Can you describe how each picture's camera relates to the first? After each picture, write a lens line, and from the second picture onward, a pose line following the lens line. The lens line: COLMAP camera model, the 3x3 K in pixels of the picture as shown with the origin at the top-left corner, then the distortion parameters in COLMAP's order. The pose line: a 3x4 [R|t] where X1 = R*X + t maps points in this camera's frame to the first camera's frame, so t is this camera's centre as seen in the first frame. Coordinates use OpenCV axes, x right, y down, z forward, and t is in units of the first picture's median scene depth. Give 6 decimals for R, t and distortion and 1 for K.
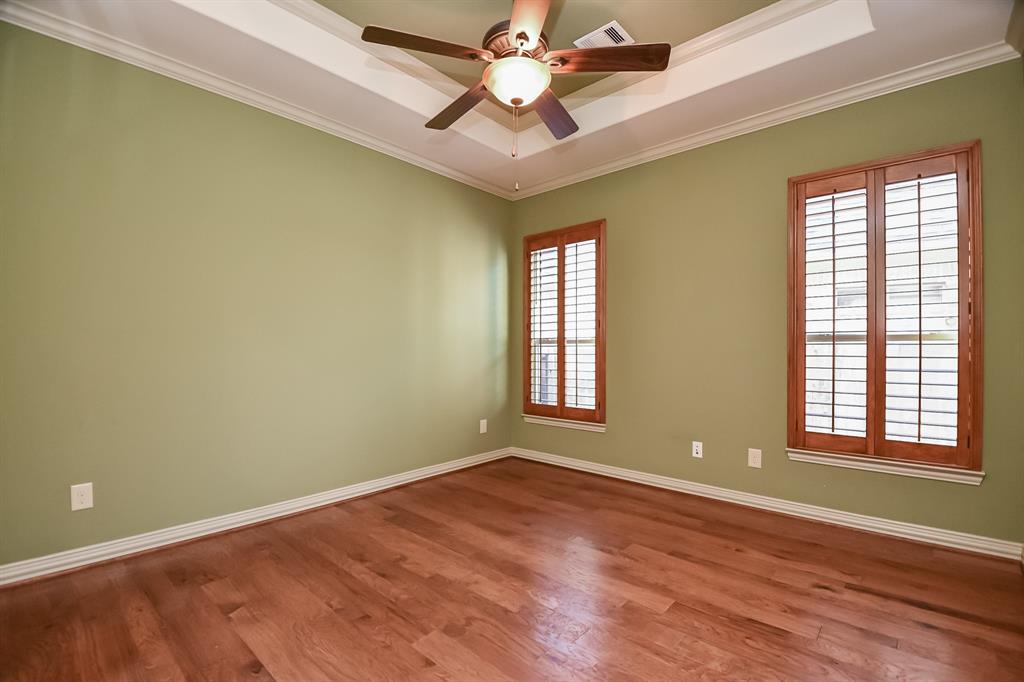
lens RADIAL K [[462.2, 0, 507.8], [0, 462.2, 344.0], [0, 0, 1]] dist [-0.004951, -0.012621]
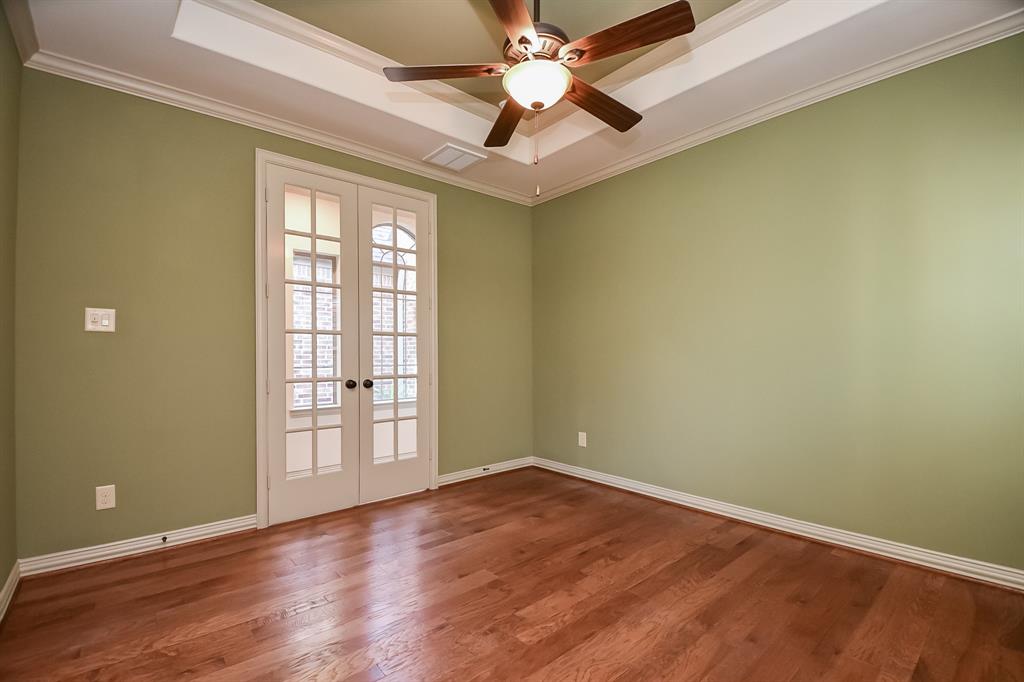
lens RADIAL K [[462.2, 0, 508.7], [0, 462.2, 346.7], [0, 0, 1]] dist [-0.004951, -0.012621]
pose [[-0.133196, -0.011047, -0.991028, 0.837149], [0.012048, 0.999846, -0.012764, -0.001845], [0.991017, -0.013640, -0.133042, 0.904718]]
